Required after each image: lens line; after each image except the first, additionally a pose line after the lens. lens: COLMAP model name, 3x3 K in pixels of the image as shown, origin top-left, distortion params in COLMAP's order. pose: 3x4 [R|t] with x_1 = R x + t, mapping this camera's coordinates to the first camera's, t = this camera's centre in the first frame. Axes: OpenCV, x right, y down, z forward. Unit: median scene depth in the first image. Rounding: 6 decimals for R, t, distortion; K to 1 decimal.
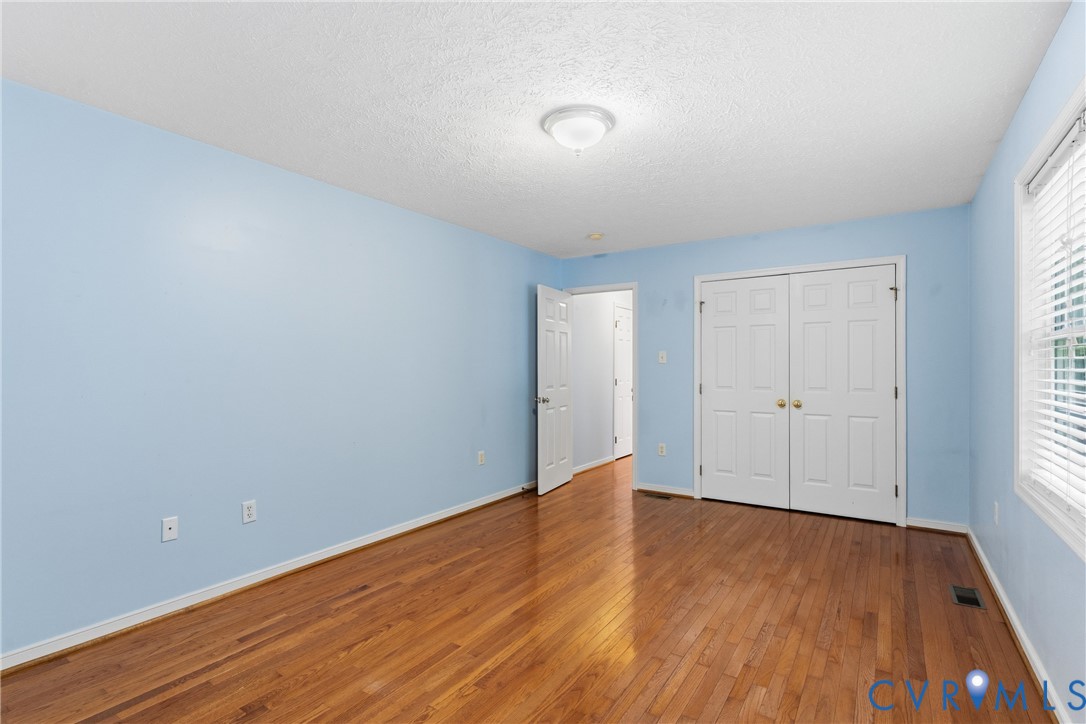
lens RADIAL K [[522.7, 0, 543.7], [0, 522.7, 366.5], [0, 0, 1]] dist [0.001591, -0.000044]
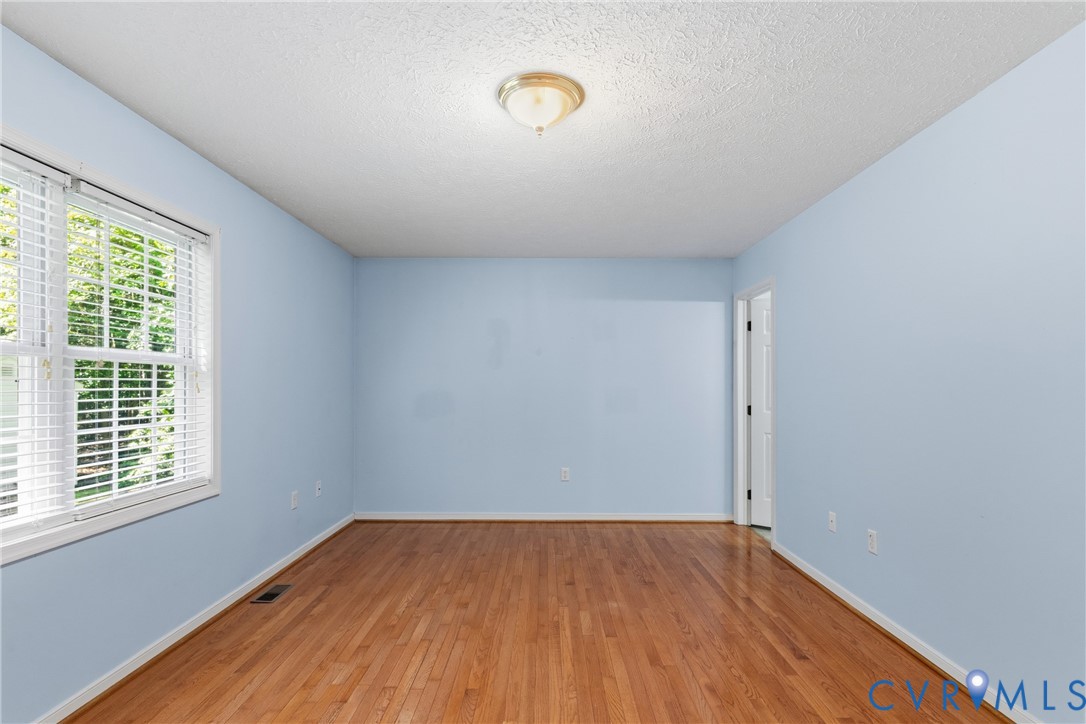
lens RADIAL K [[522.7, 0, 543.2], [0, 522.7, 368.3], [0, 0, 1]] dist [0.001591, -0.000044]
pose [[-0.837413, -0.020121, -0.546200, 0.657831], [-0.000725, 0.999362, -0.035704, 0.001319], [0.546570, -0.029503, -0.836894, 2.145242]]
